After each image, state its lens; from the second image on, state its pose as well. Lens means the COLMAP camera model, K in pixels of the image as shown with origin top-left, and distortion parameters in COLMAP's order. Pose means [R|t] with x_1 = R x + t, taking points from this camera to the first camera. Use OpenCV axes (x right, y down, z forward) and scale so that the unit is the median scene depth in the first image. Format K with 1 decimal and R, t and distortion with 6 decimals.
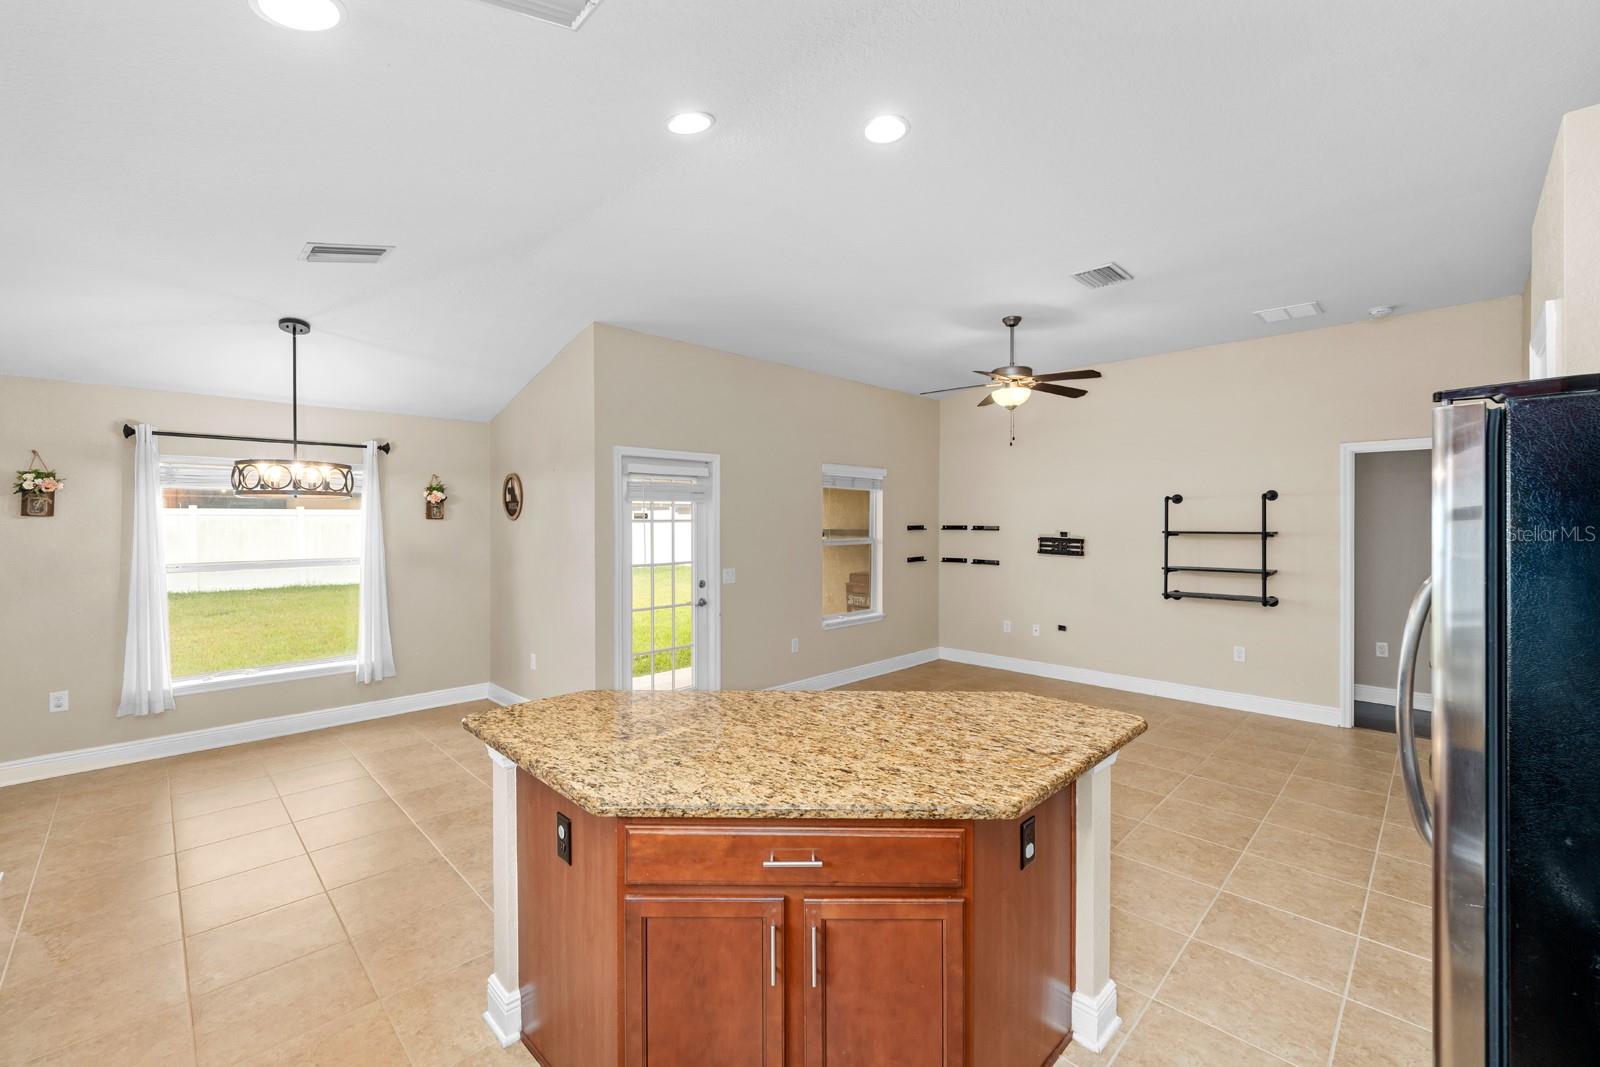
lens RADIAL K [[649.2, 0, 792.0], [0, 649.2, 521.6], [0, 0, 1]] dist [0.000022, 0.000407]
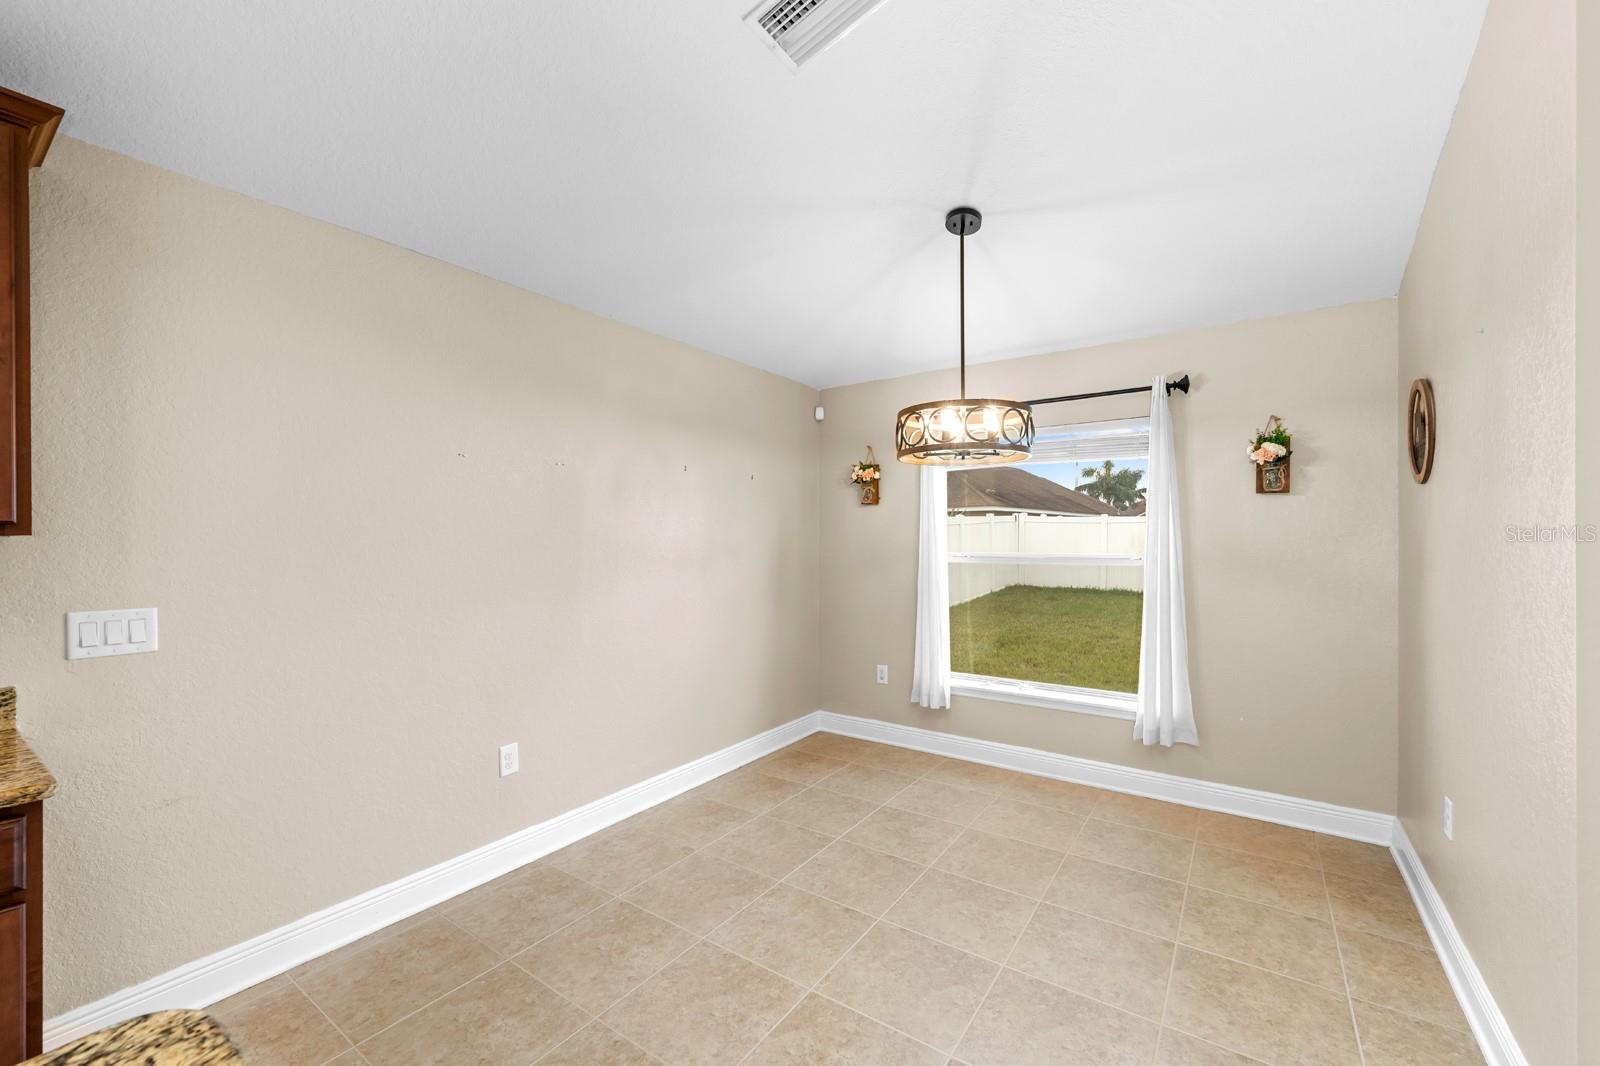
lens RADIAL K [[649.2, 0, 800.3], [0, 649.2, 538.6], [0, 0, 1]] dist [0.000022, 0.000407]
pose [[0.183569, 0.002705, -0.983003, -0.067699], [0.002521, 0.999992, 0.003222, 0.035864], [0.983004, -0.003070, 0.183561, 0.524130]]
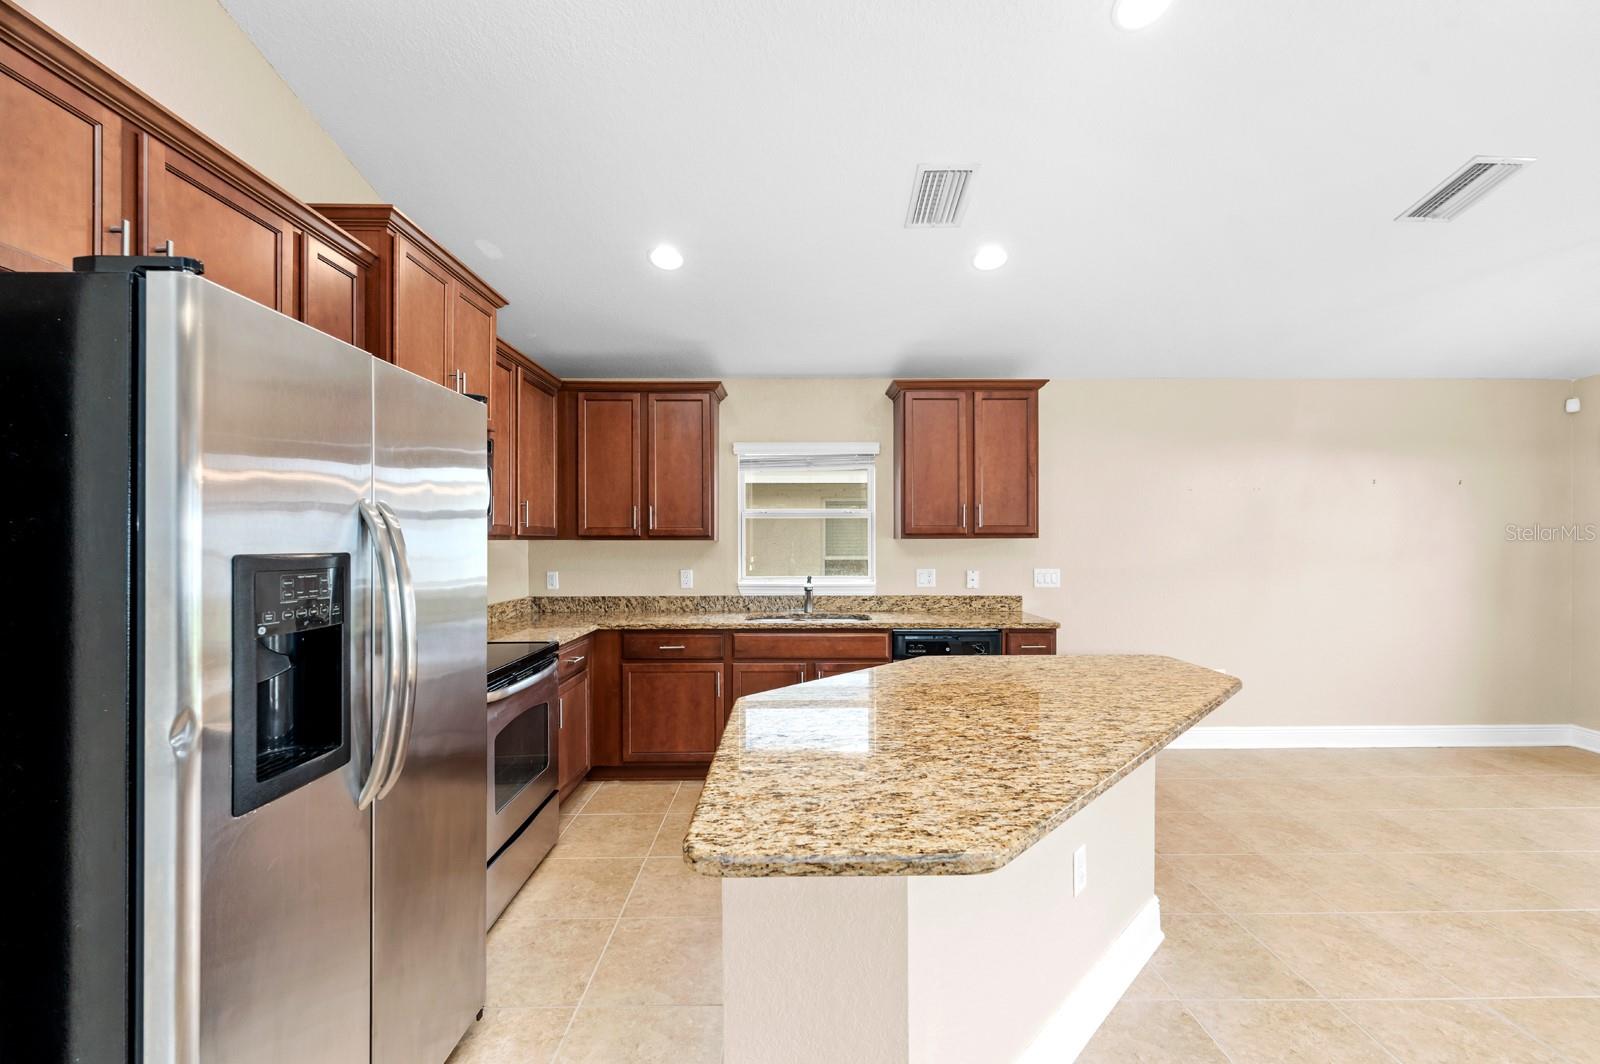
lens RADIAL K [[648.6, 0, 810.4], [0, 648.6, 531.8], [0, 0, 1]] dist [0.001501, 0.001937]
pose [[-0.684839, -0.008243, -0.728648, 0.345292], [0.002887, 0.999897, -0.014025, 0.037249], [0.728689, -0.011709, -0.684745, 0.580089]]
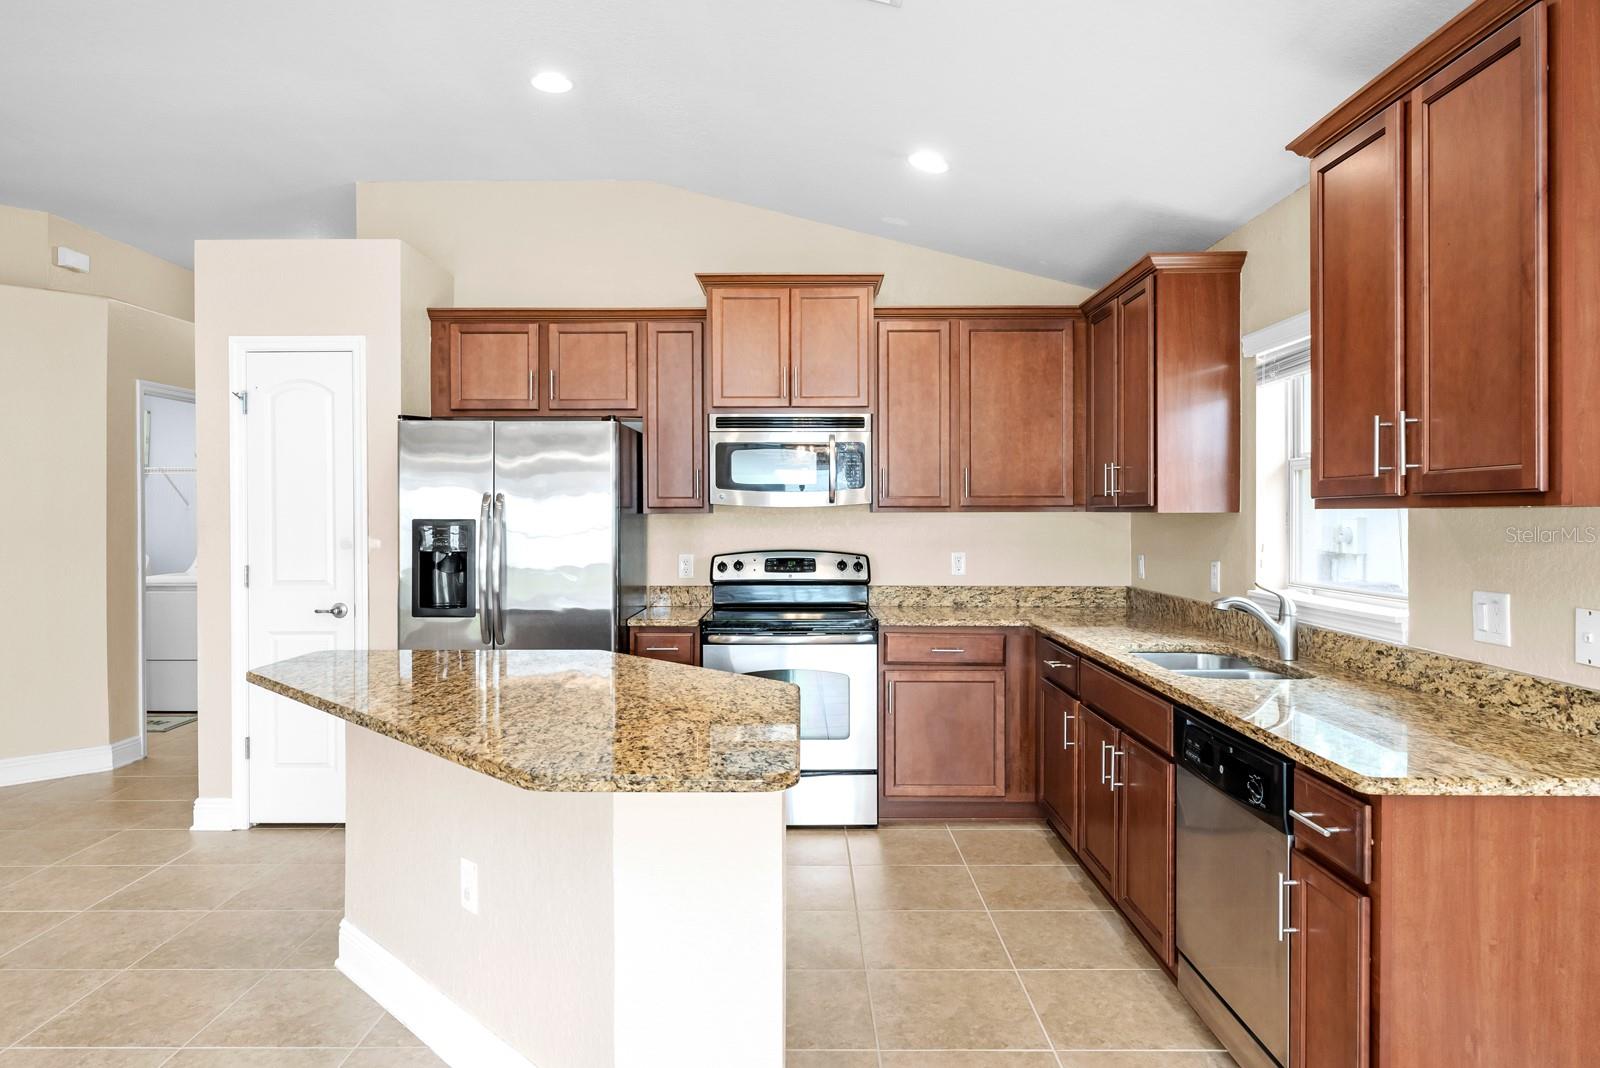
lens RADIAL K [[1010.1, 0, 799.5], [0, 1010.1, 504.2], [0, 0, 1]] dist [0.004821, -0.003087]
pose [[-0.711393, 0.008229, 0.702746, -0.466401], [0.001976, 0.999951, -0.009709, 0.036731], [-0.702791, -0.005518, -0.711375, 0.677250]]
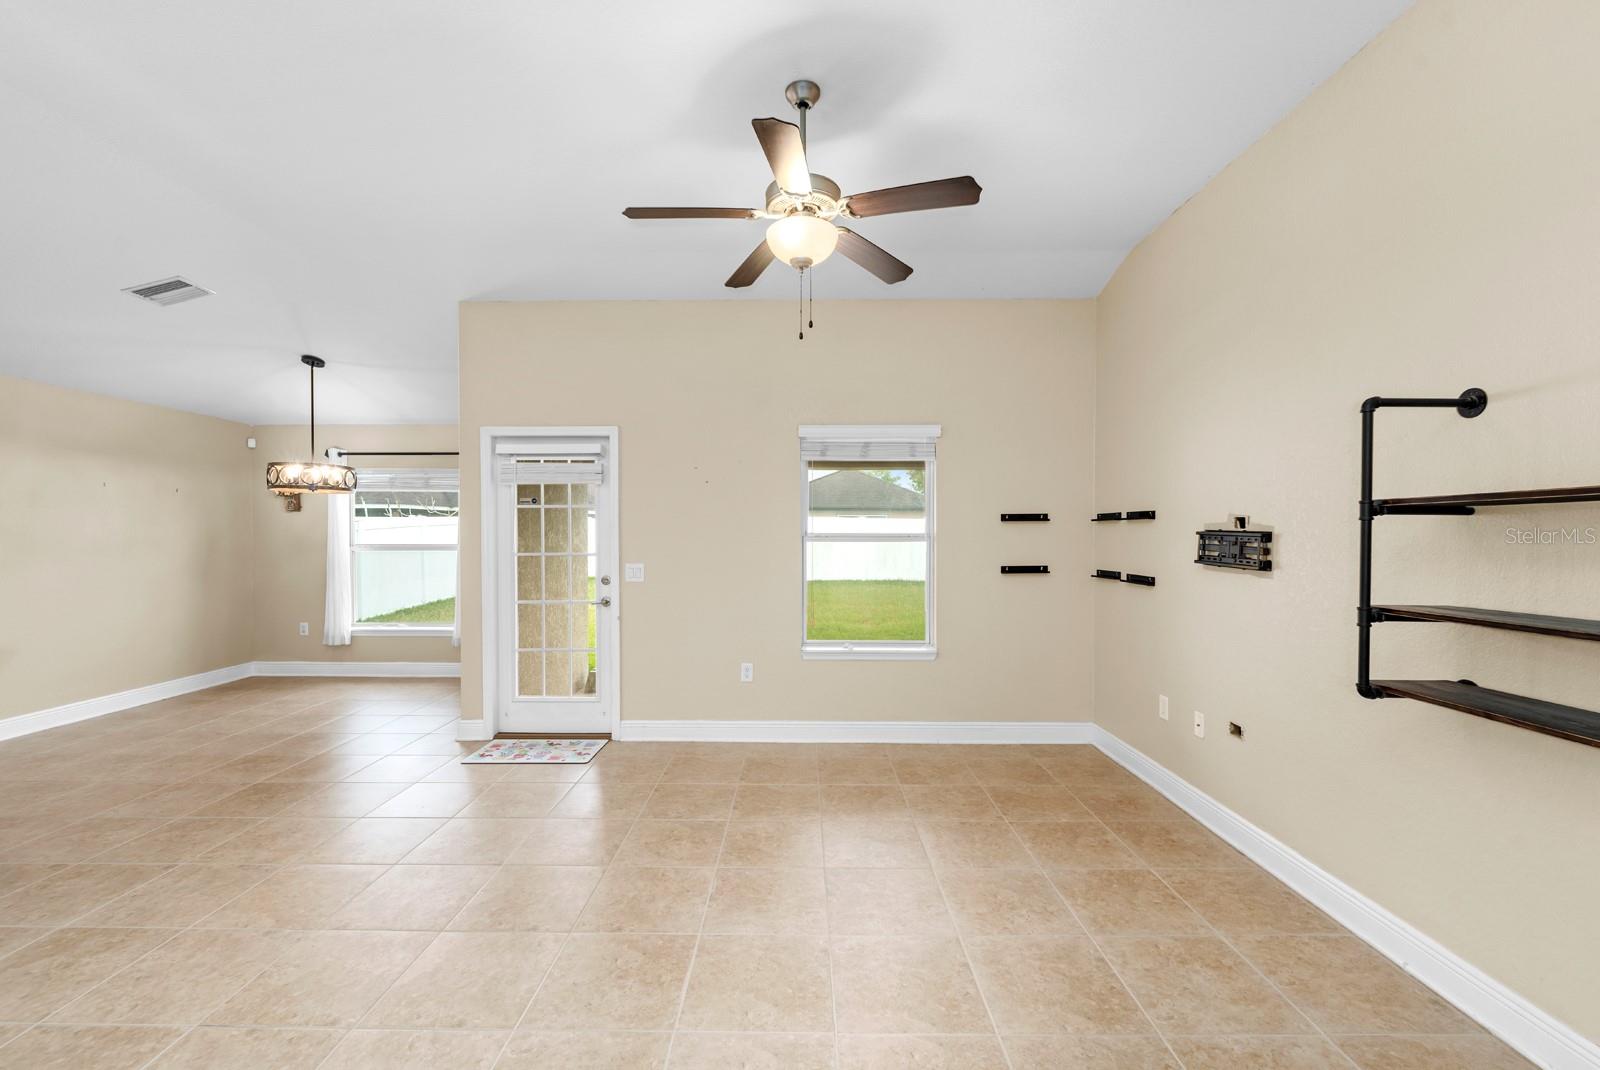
lens RADIAL K [[649.2, 0, 792.7], [0, 649.2, 536.8], [0, 0, 1]] dist [0.000022, 0.000407]
pose [[0.705111, 0.003631, -0.709088, 0.643892], [-0.002393, 0.999993, 0.002741, 0.036292], [0.709093, -0.000236, 0.705115, 0.576008]]
